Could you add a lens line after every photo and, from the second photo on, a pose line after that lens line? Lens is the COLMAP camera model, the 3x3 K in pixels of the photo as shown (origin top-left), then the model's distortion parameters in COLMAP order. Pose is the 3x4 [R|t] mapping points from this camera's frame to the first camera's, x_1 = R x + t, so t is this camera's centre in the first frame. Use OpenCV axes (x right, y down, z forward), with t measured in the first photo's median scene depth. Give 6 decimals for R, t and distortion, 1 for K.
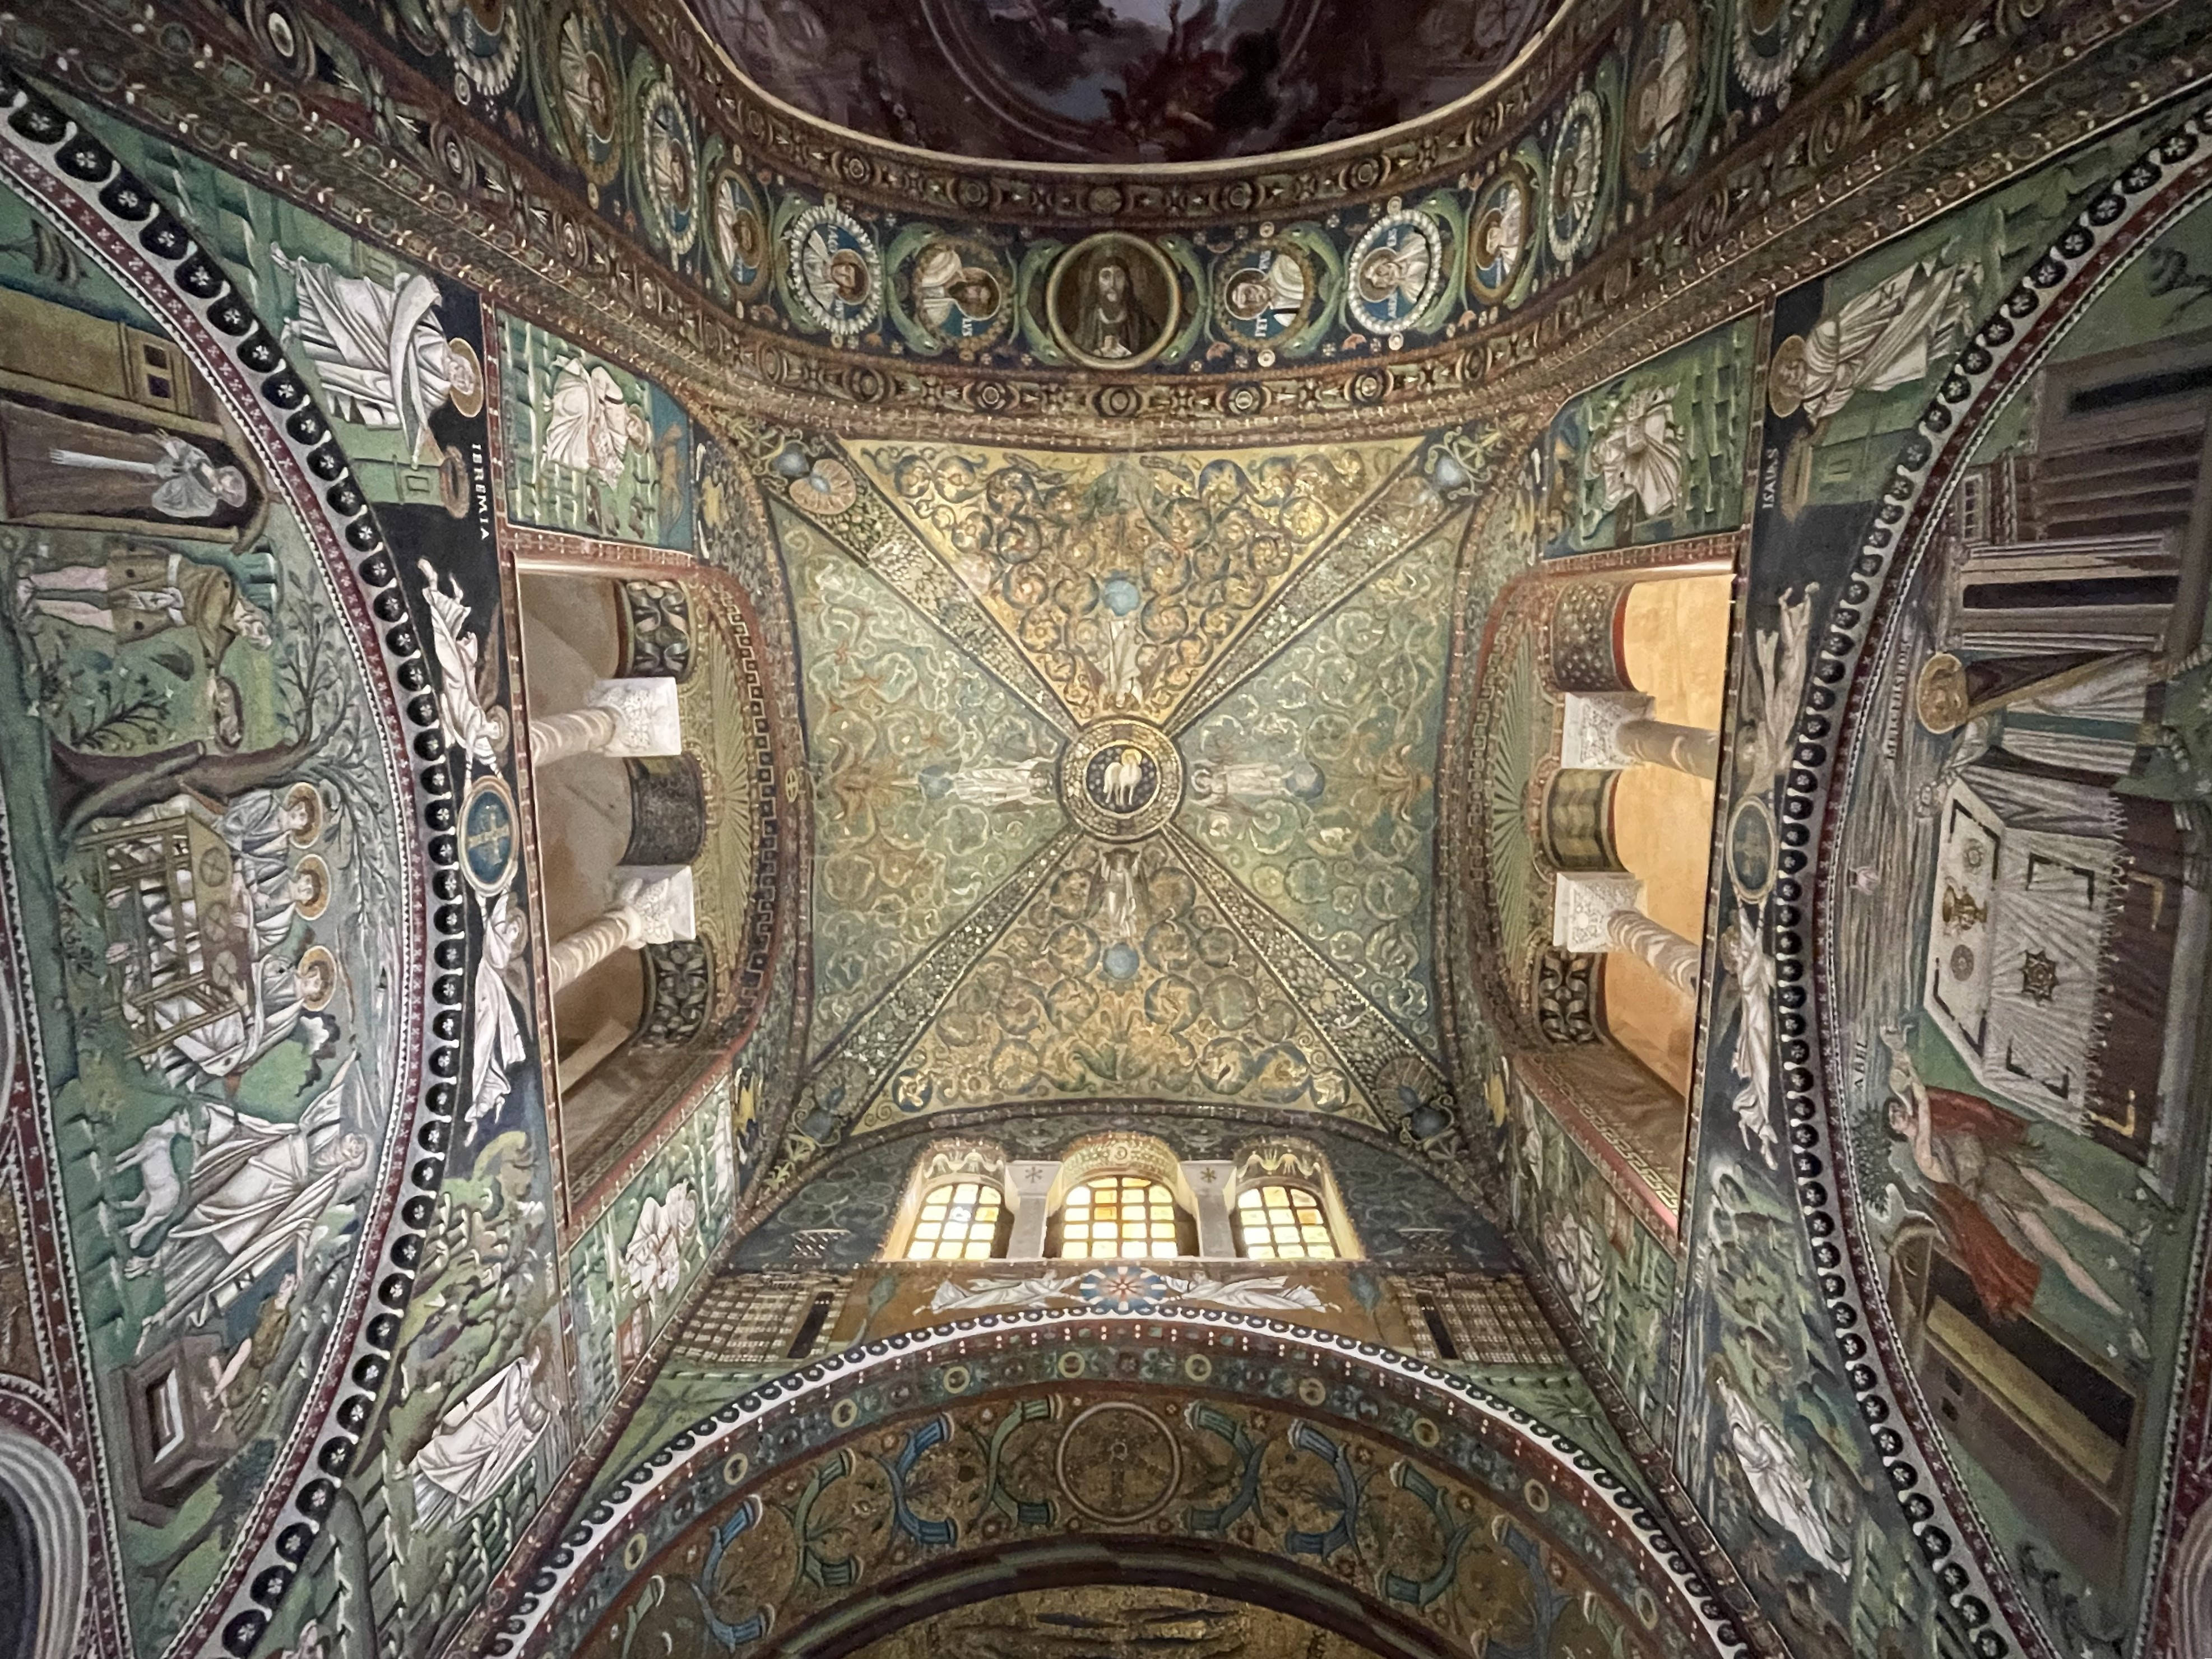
lens RADIAL K [[1272.6, 0, 1097.4], [0, 1272.6, 834.1], [0, 0, 1]] dist [0.032626, -0.060141]
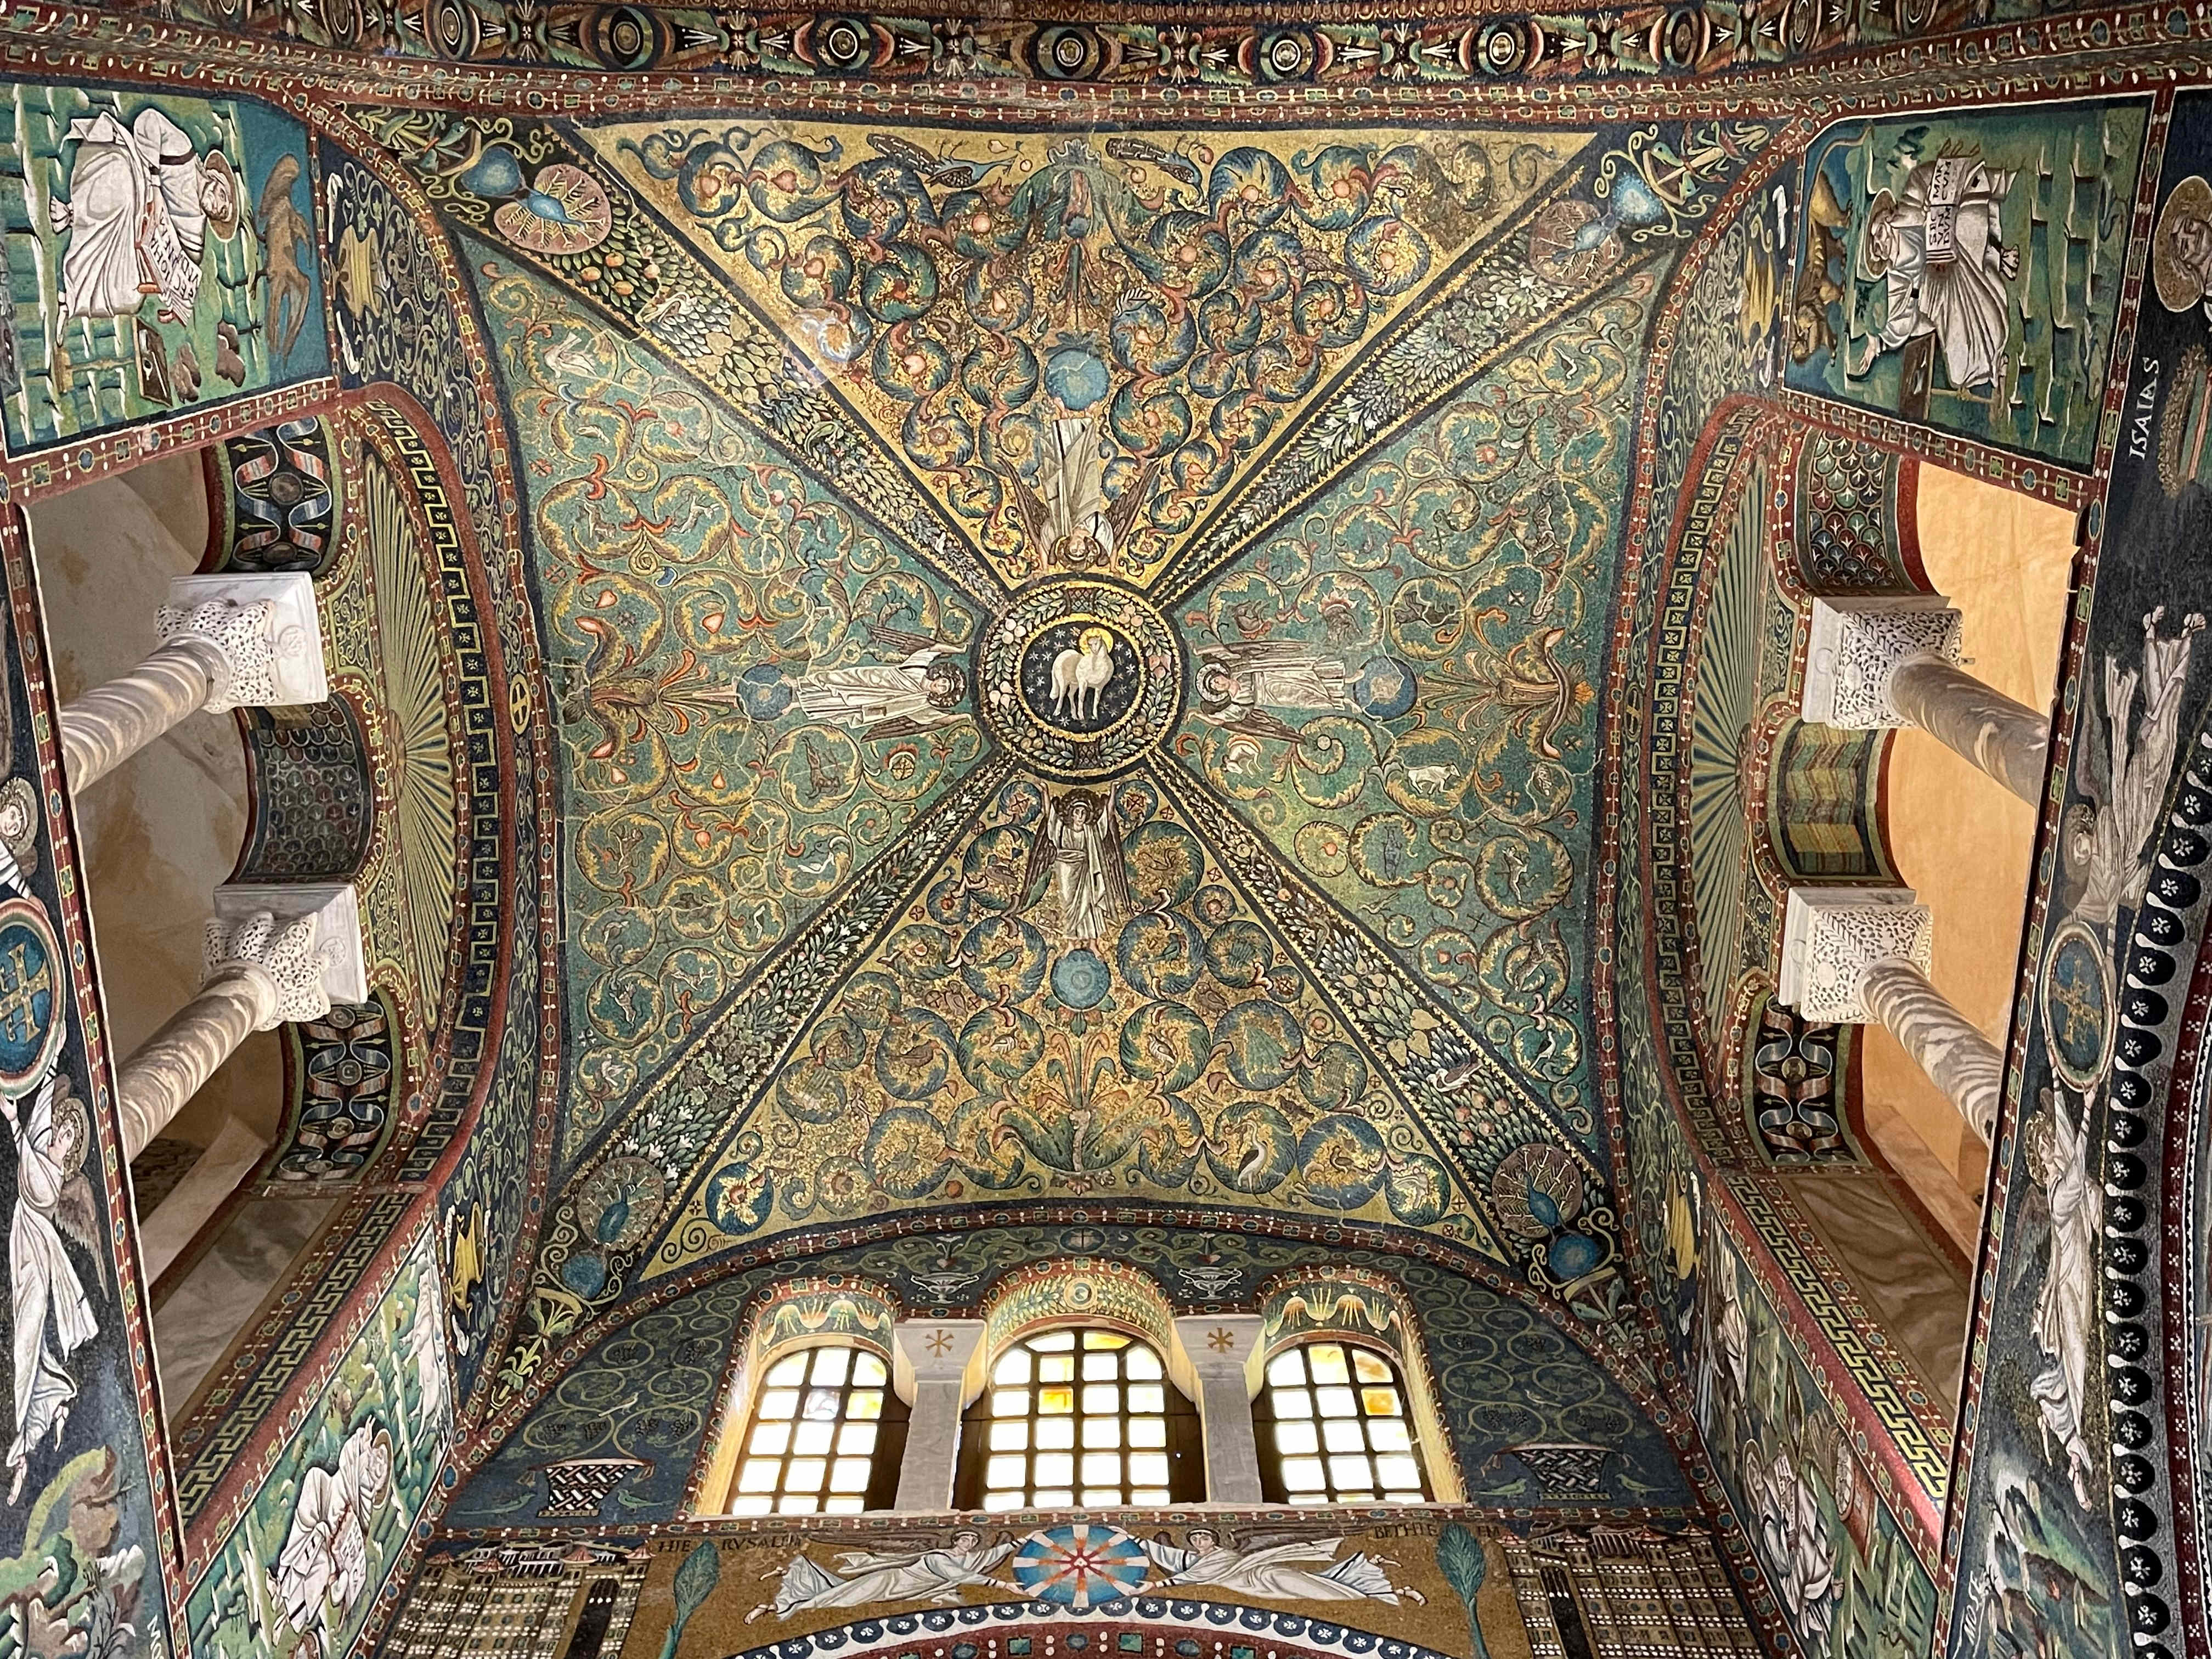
lens RADIAL K [[2157.0, 0, 1123.4], [0, 2157.0, 841.5], [0, 0, 1]] dist [0.112765, -0.187396]
pose [[0.999468, -0.006780, 0.031910, 0.007772], [0.002502, 0.991216, 0.132228, -0.119671], [-0.032526, -0.132078, 0.990706, -0.017358]]
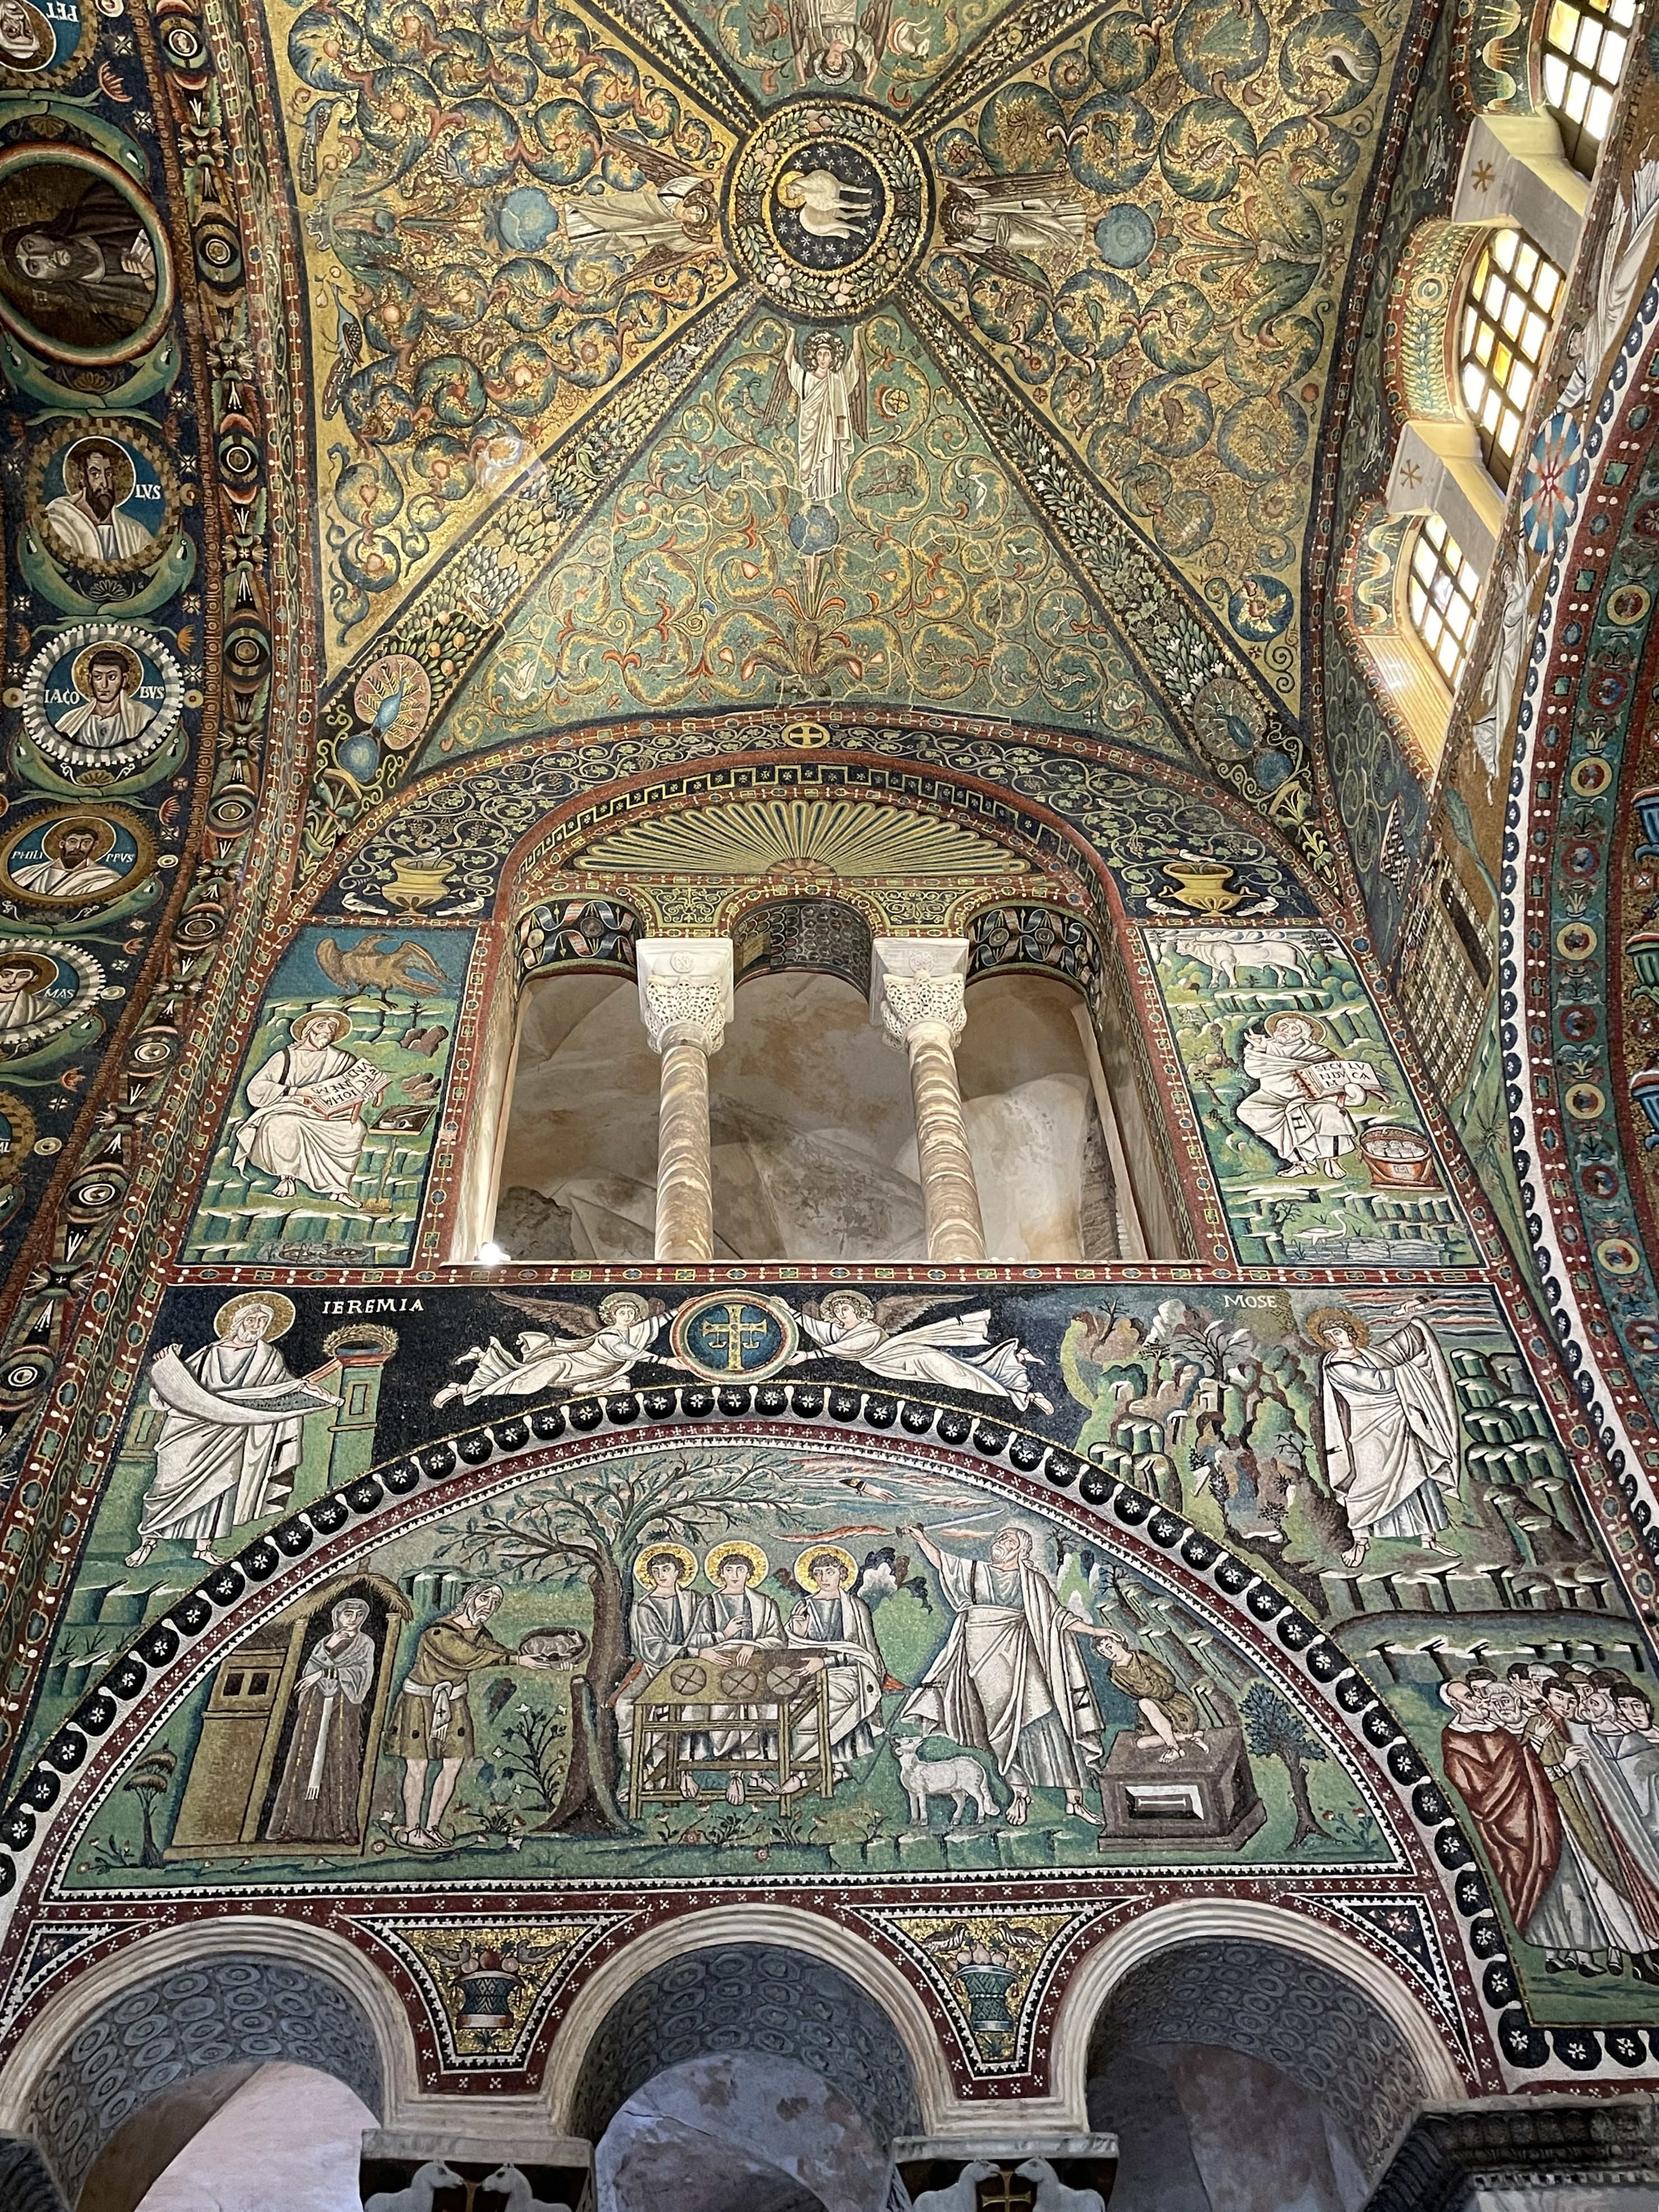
lens RADIAL K [[1906.9, 0, 834.2], [0, 1906.9, 1114.1], [0, 0, 1]] dist [0.092219, -0.121787]
pose [[0.043963, -0.784719, -0.618291, 0.300178], [0.991091, 0.112142, -0.071857, 0.090189], [0.125724, -0.609623, 0.782658, 0.008514]]
